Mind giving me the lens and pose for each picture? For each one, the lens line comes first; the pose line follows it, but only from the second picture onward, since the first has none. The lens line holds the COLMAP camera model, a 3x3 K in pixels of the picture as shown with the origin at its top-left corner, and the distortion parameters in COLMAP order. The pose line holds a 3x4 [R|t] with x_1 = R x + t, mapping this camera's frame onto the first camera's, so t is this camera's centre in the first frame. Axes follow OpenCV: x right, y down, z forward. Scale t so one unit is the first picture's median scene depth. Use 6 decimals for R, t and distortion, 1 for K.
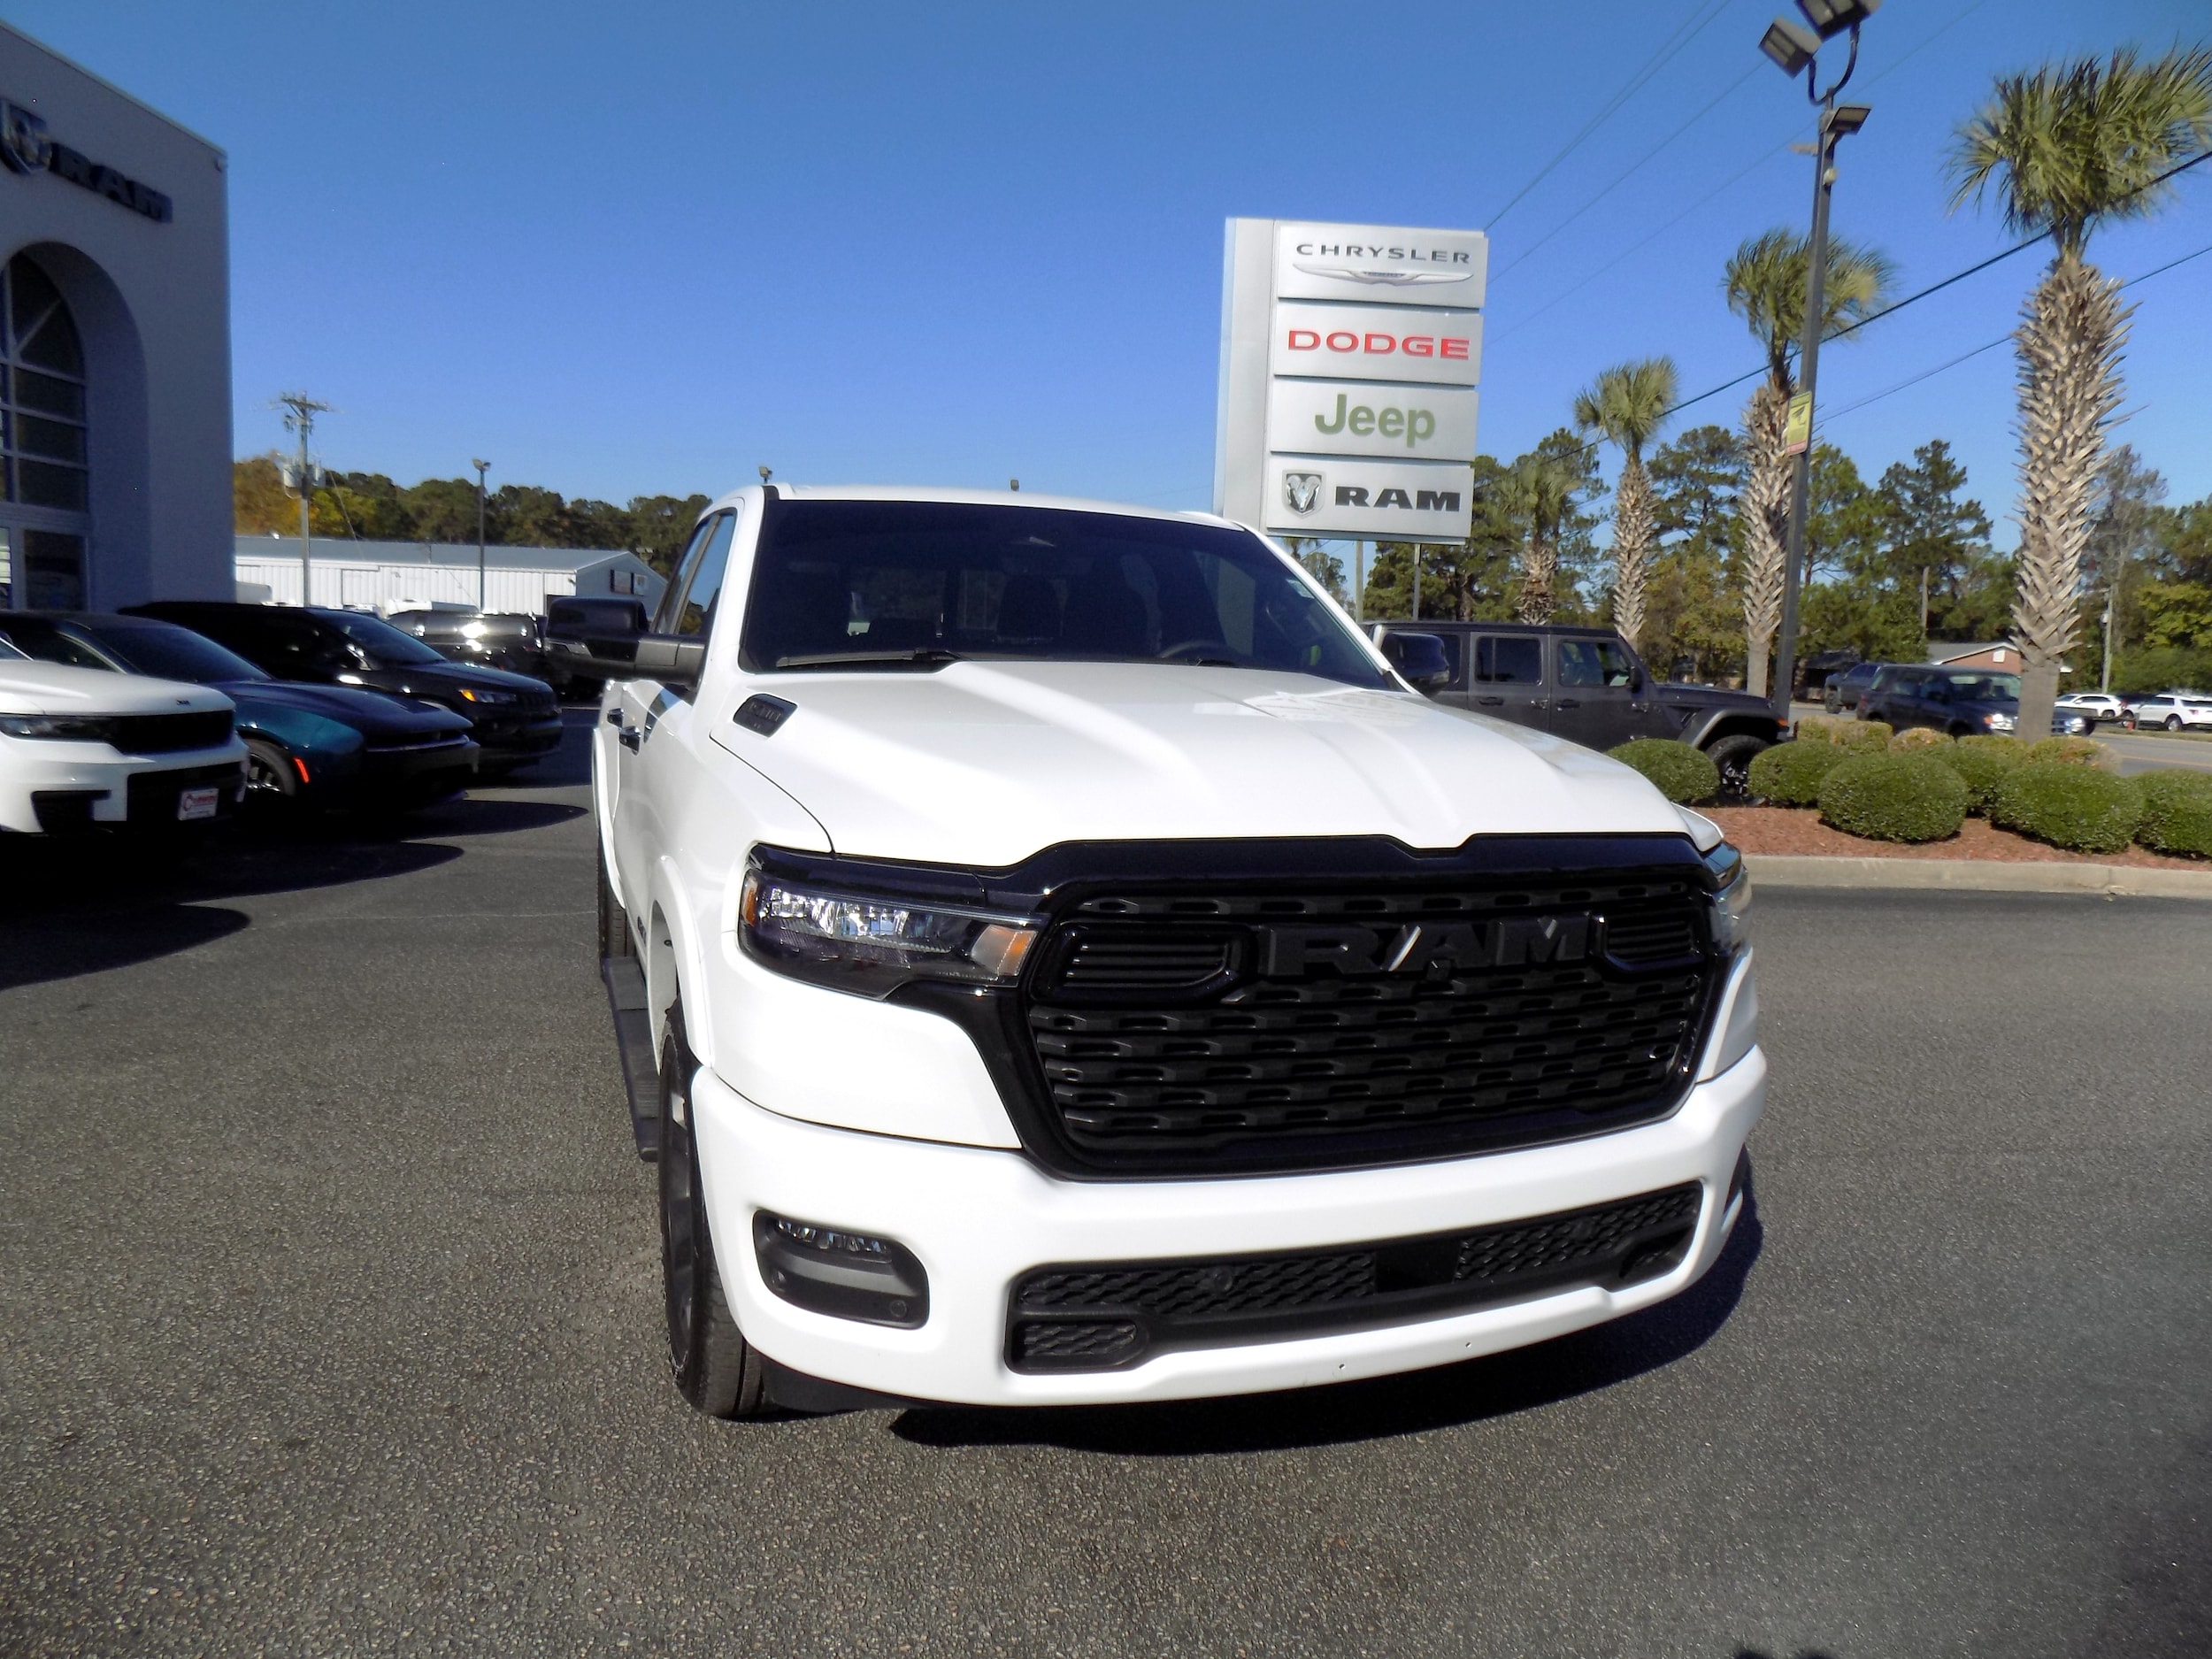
lens RADIAL K [[1489.1, 0, 1115.3], [0, 1489.1, 830.4], [0, 0, 1]] dist [-0.077168, 0.086744]
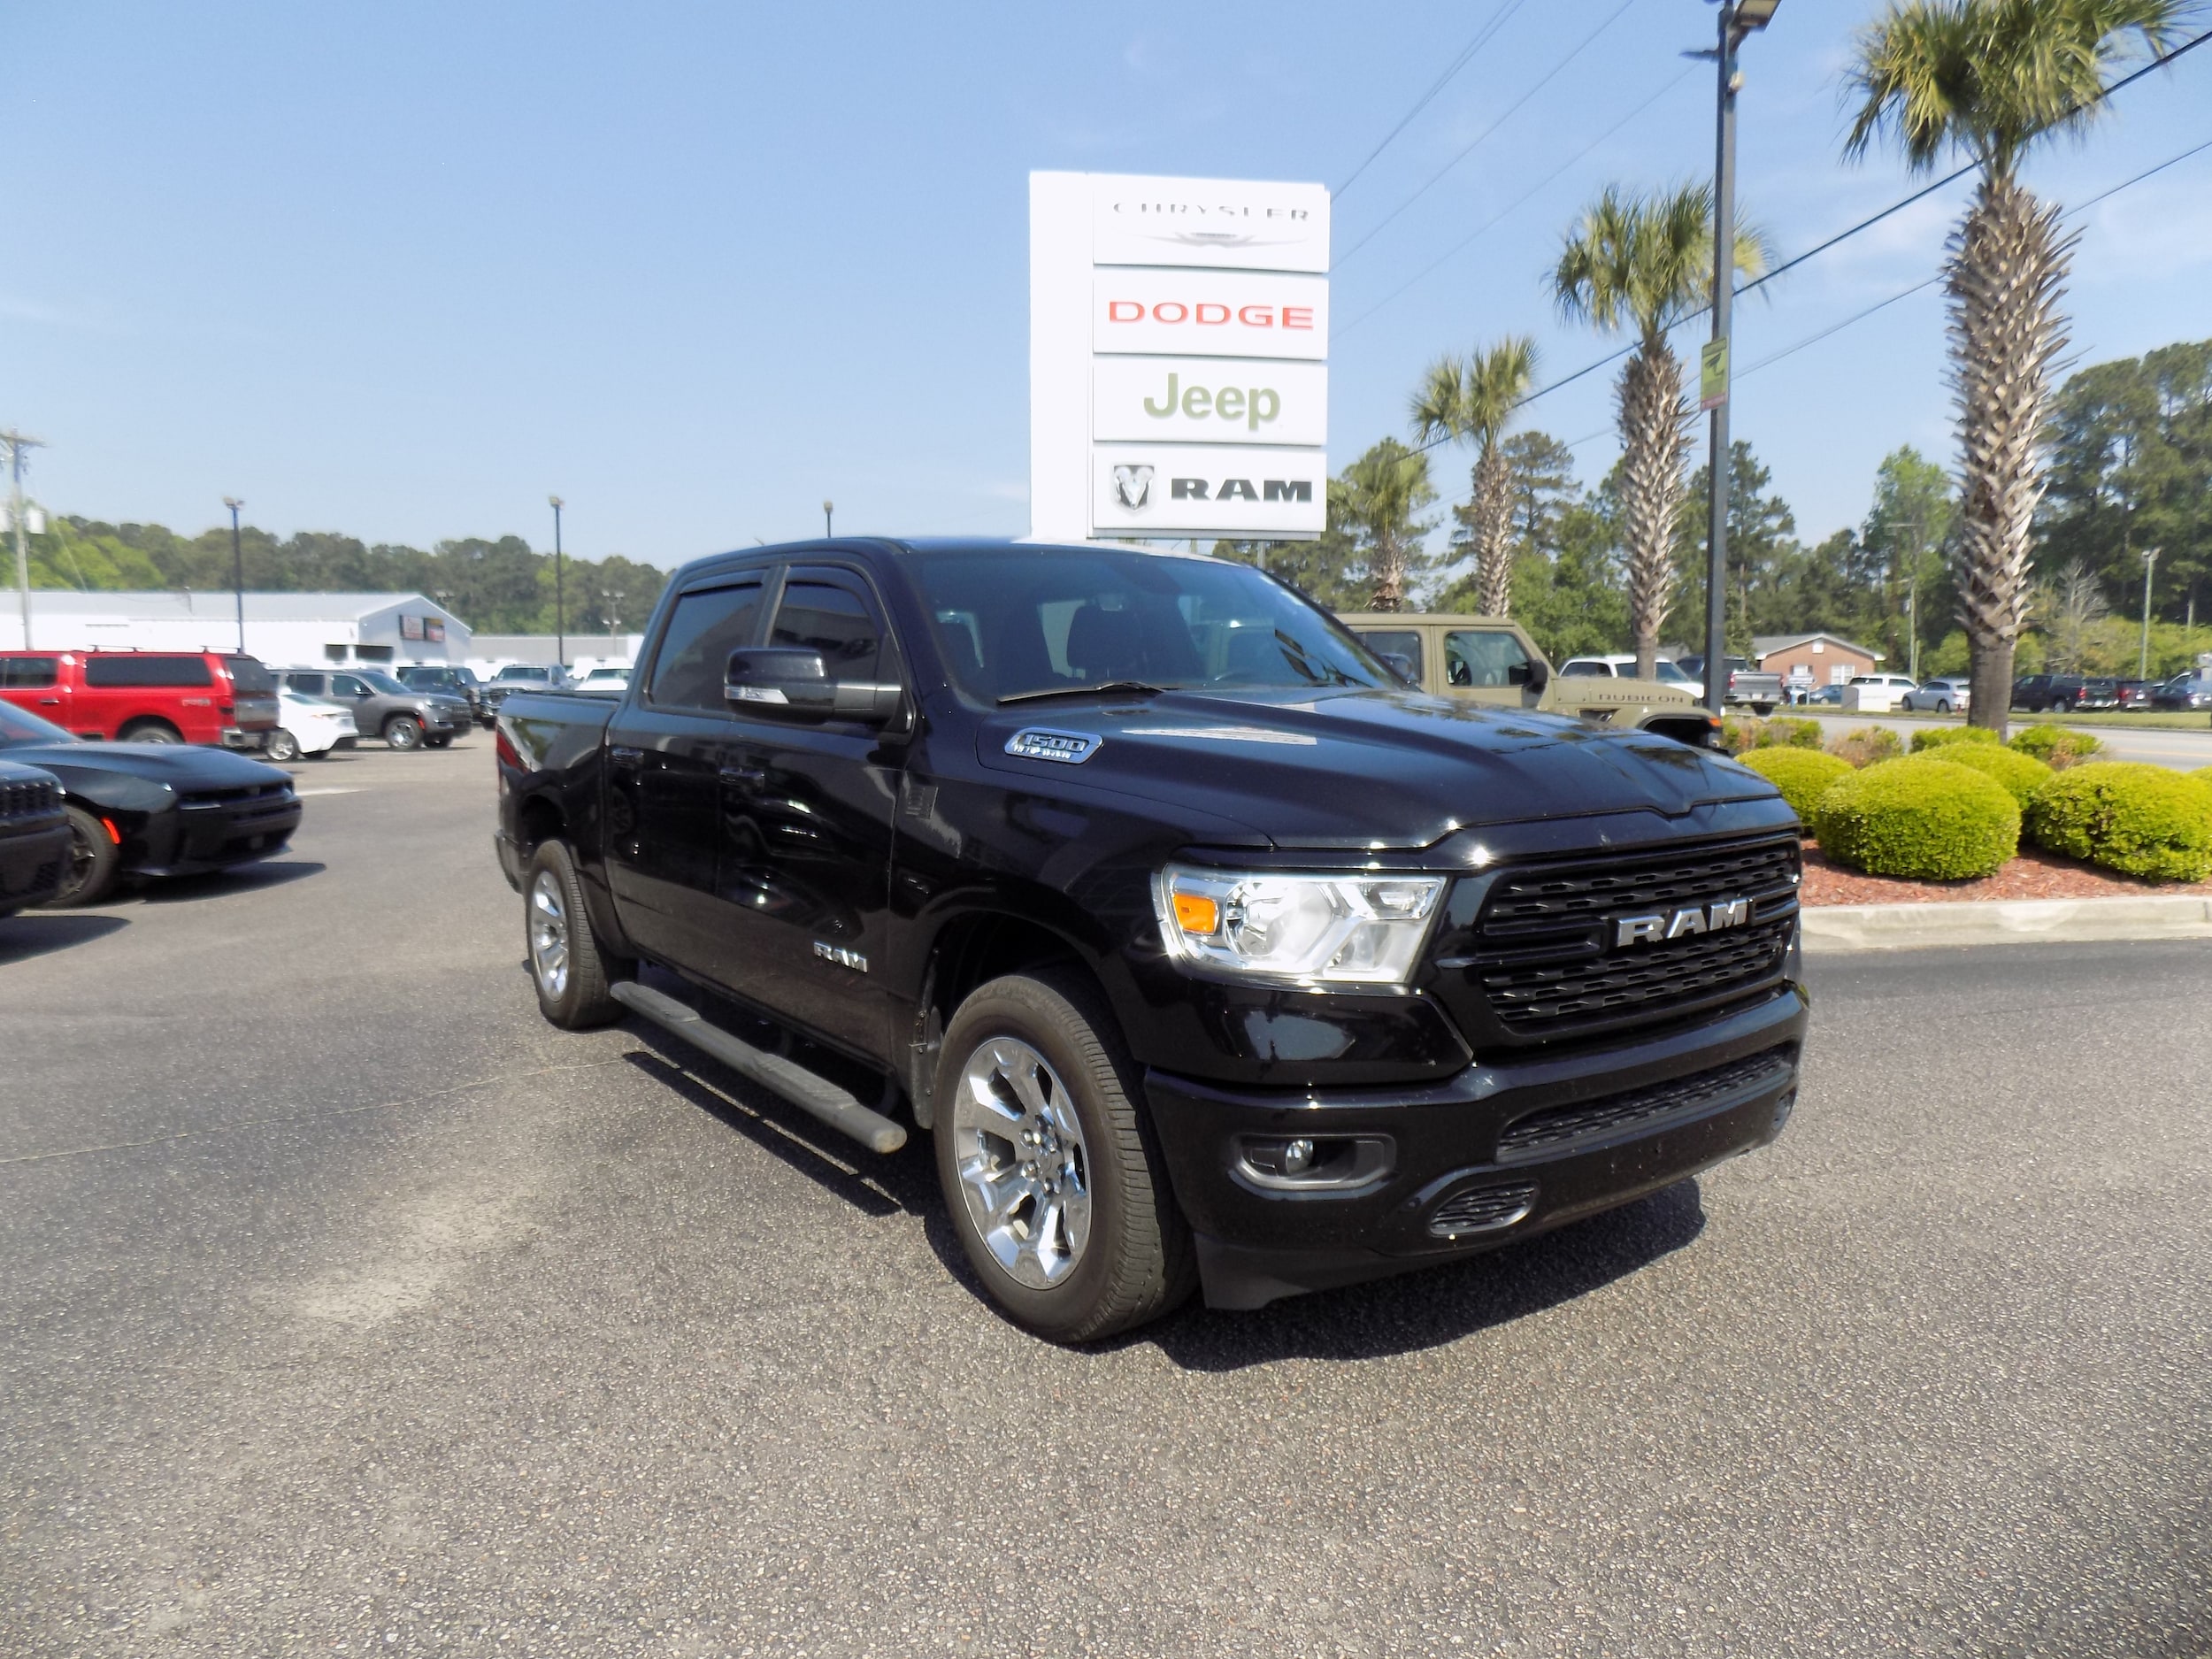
lens RADIAL K [[1487.2, 0, 1106.0], [0, 1487.2, 829.5], [0, 0, 1]] dist [-0.077514, 0.074155]
pose [[0.993981, -0.051199, 0.096853, 0.015648], [0.052863, 0.998494, -0.014693, -0.015007], [-0.095955, 0.019724, 0.995190, 0.139983]]
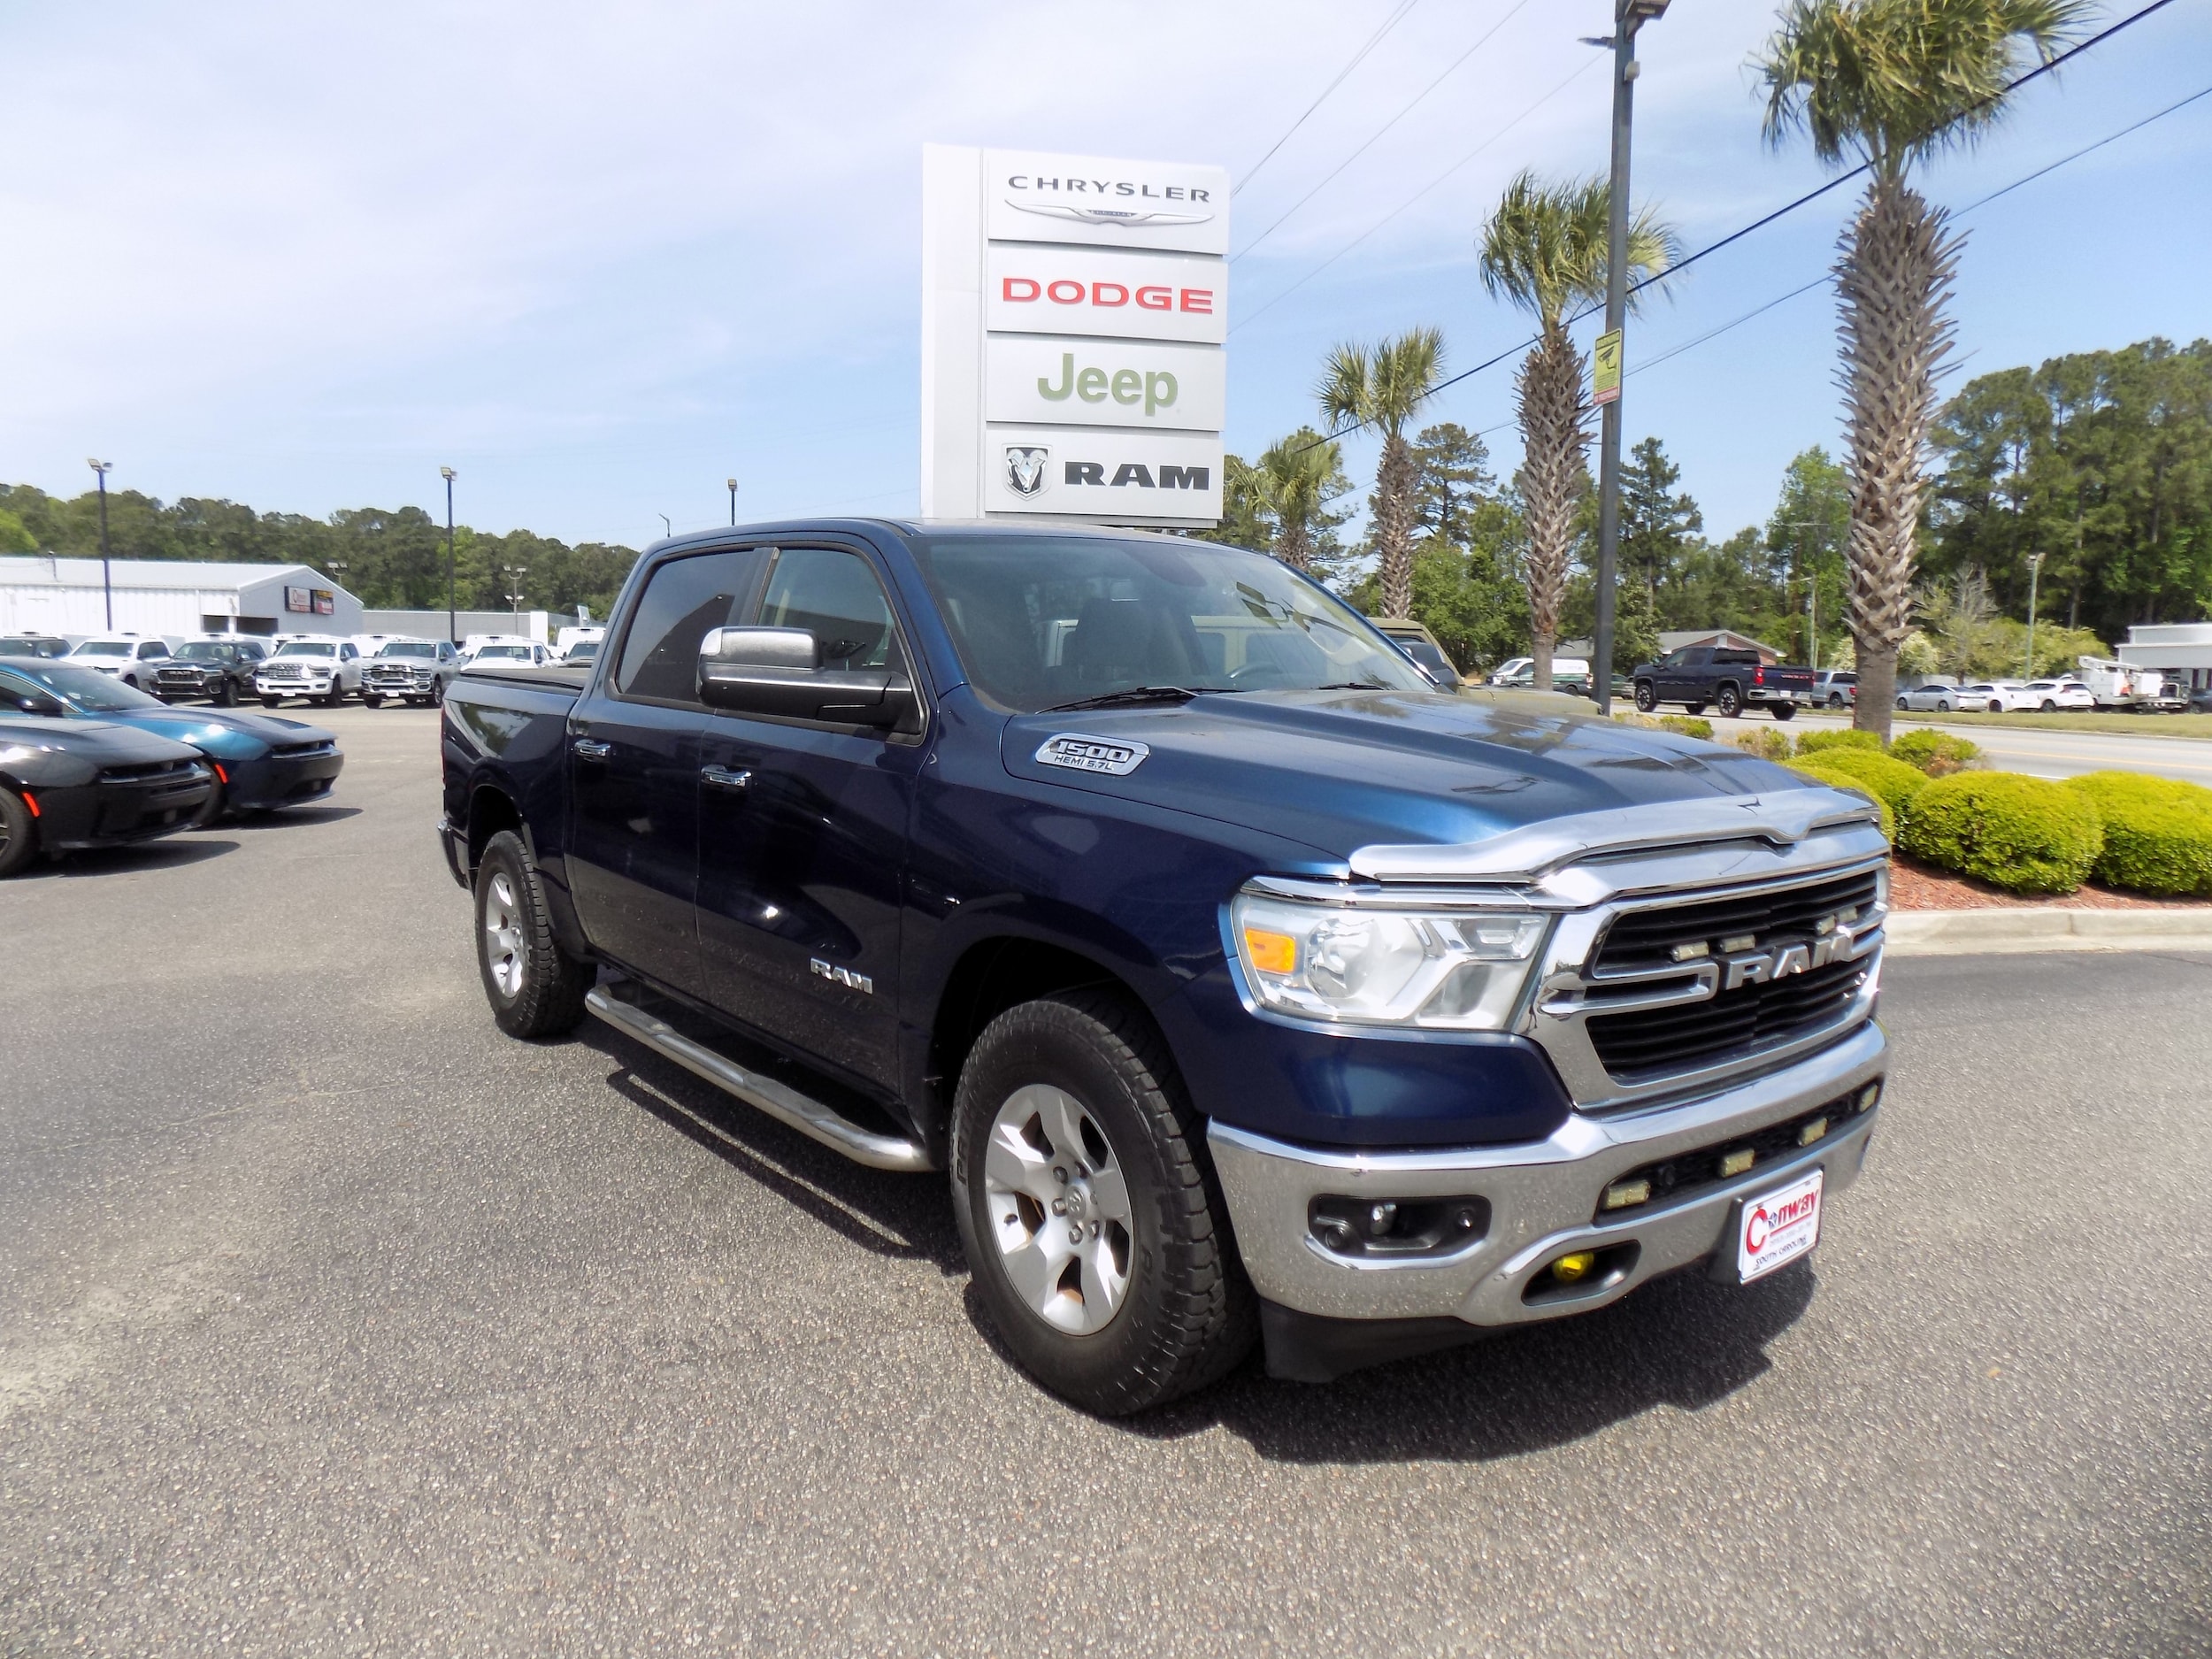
lens RADIAL K [[1490.7, 0, 1106.0], [0, 1490.7, 829.5], [0, 0, 1]] dist [-0.077867, 0.075241]
pose [[0.987468, -0.042484, 0.151993, 0.033357], [0.043307, 0.999060, -0.002103, -0.018493], [-0.151761, 0.008659, 0.988379, 0.155361]]
